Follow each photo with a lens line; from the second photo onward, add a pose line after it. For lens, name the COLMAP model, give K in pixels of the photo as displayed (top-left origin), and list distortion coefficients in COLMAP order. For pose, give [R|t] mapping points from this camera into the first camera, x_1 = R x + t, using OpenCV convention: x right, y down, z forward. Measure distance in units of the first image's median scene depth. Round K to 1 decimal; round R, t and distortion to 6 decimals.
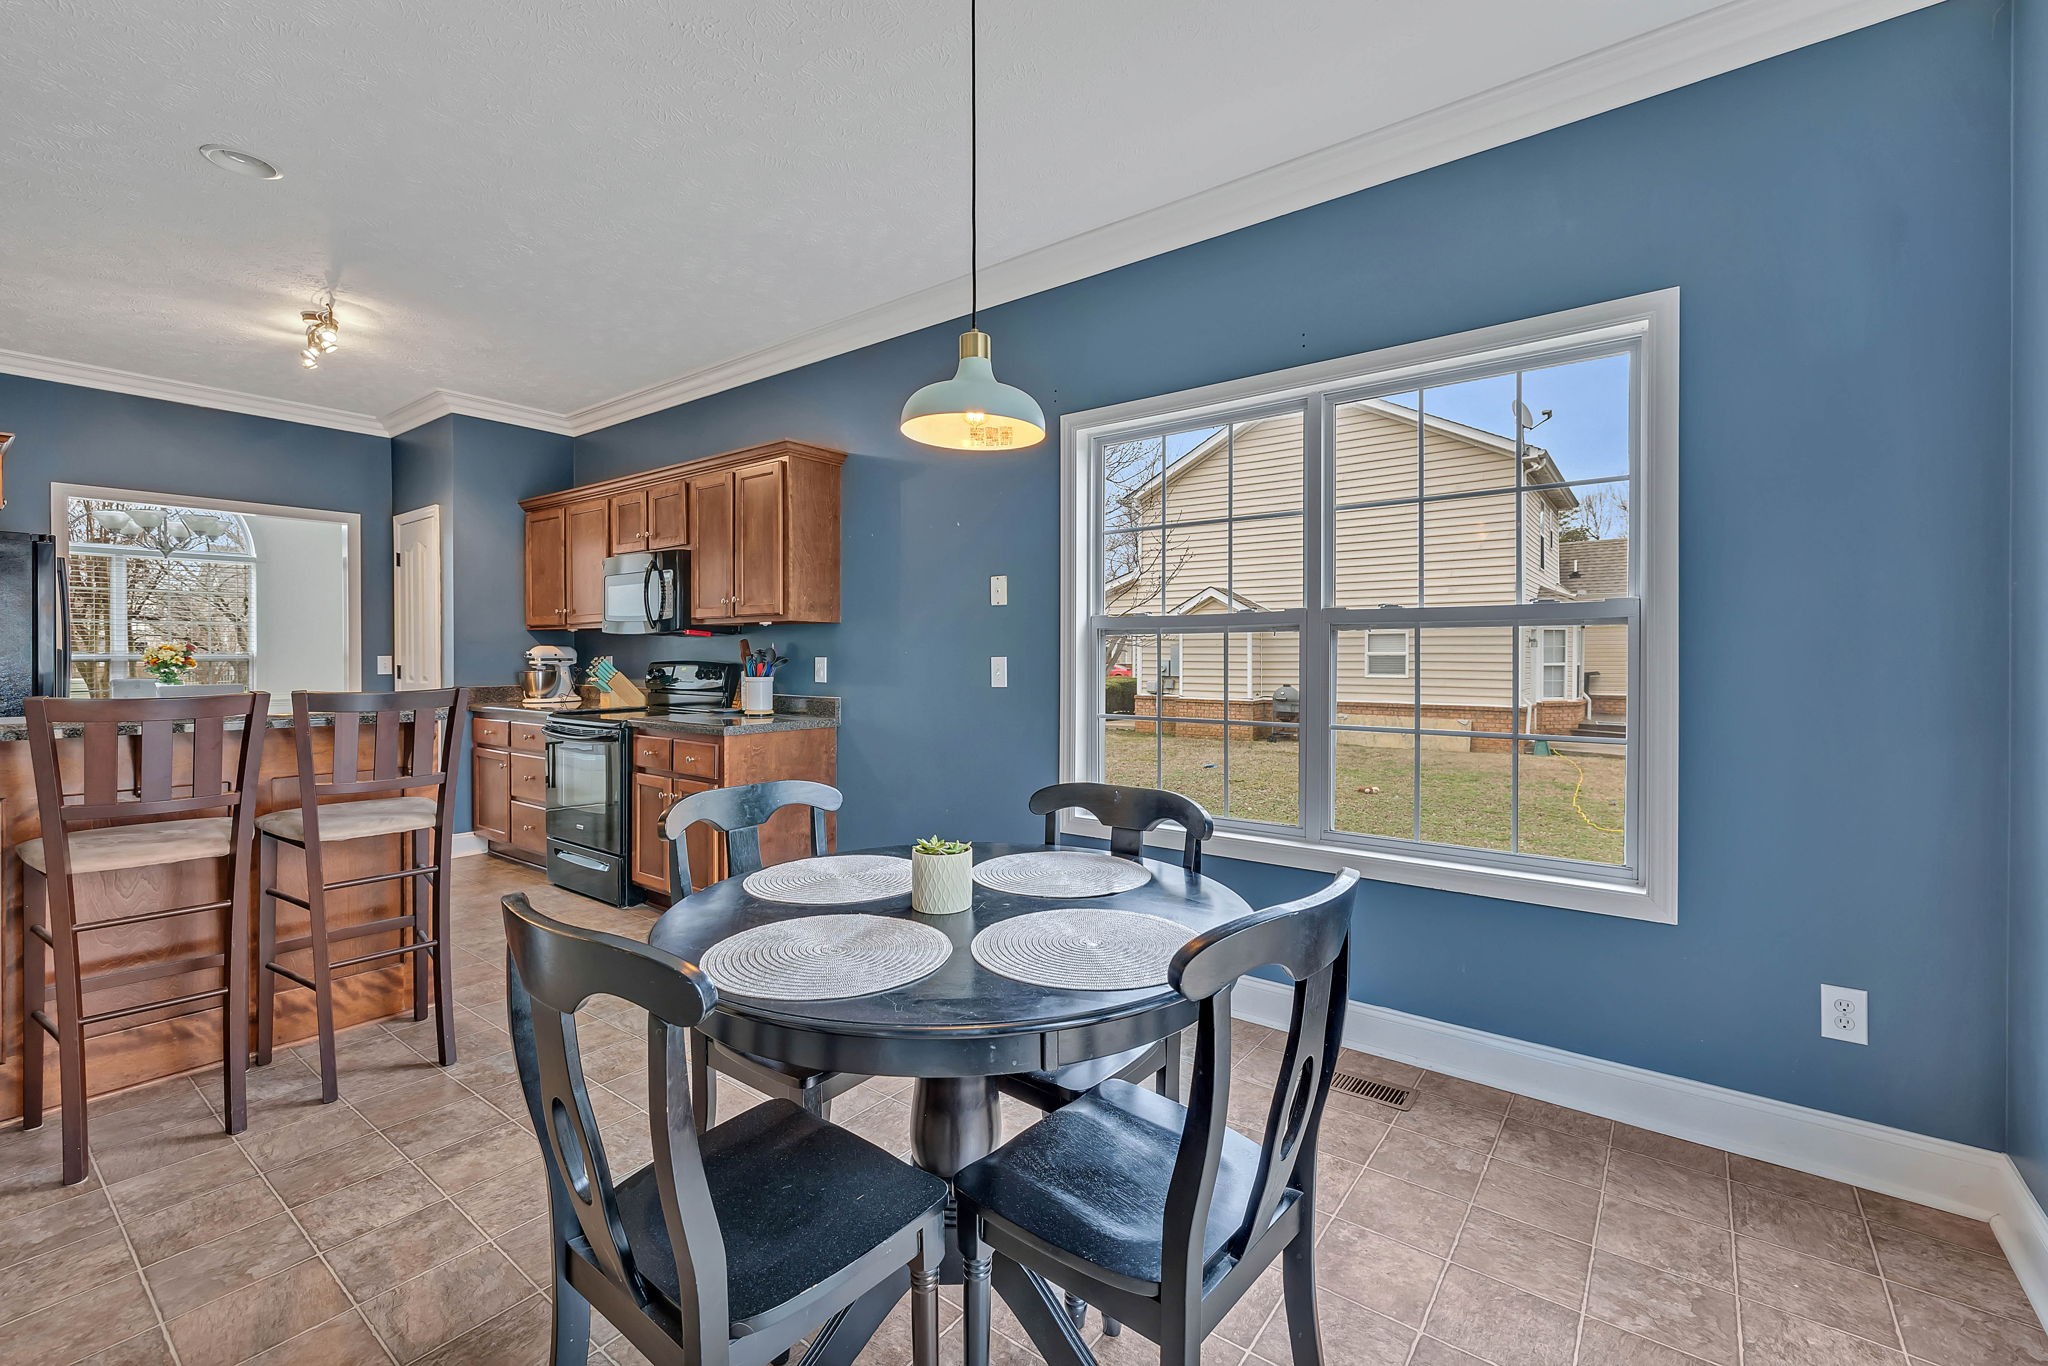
lens RADIAL K [[850.6, 0, 1014.5], [0, 850.6, 668.3], [0, 0, 1]] dist [-0.003596, 0.000397]
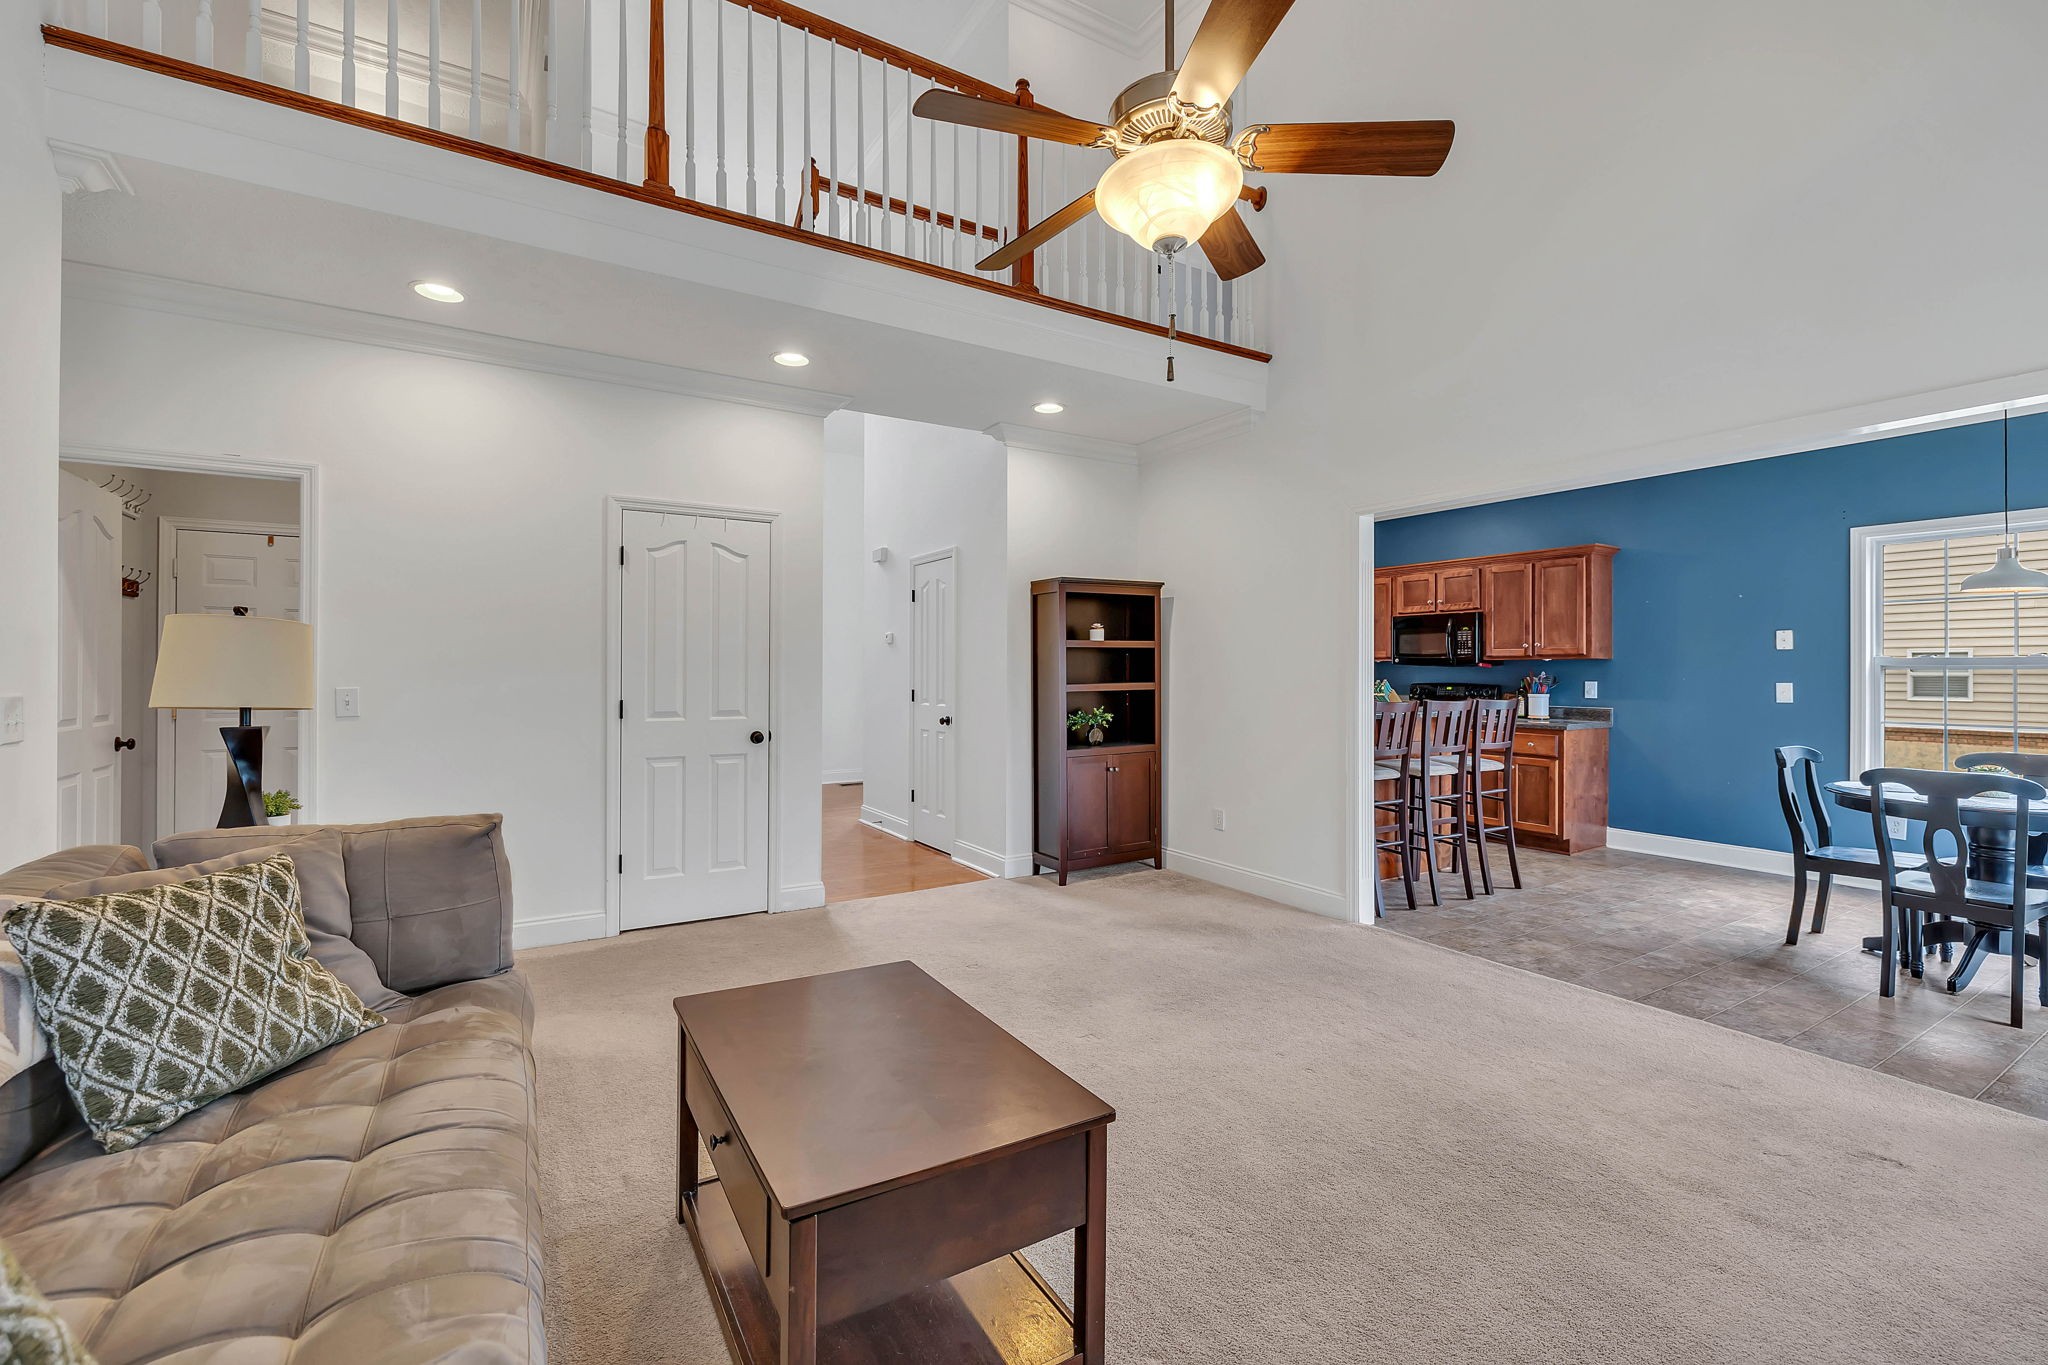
lens RADIAL K [[850.6, 0, 1029.6], [0, 850.6, 670.5], [0, 0, 1]] dist [-0.003596, 0.000397]
pose [[0.934964, 0.000709, -0.354742, -0.720177], [-0.006589, 0.999860, -0.015369, -0.003185], [0.354682, 0.016707, 0.934838, -0.881664]]
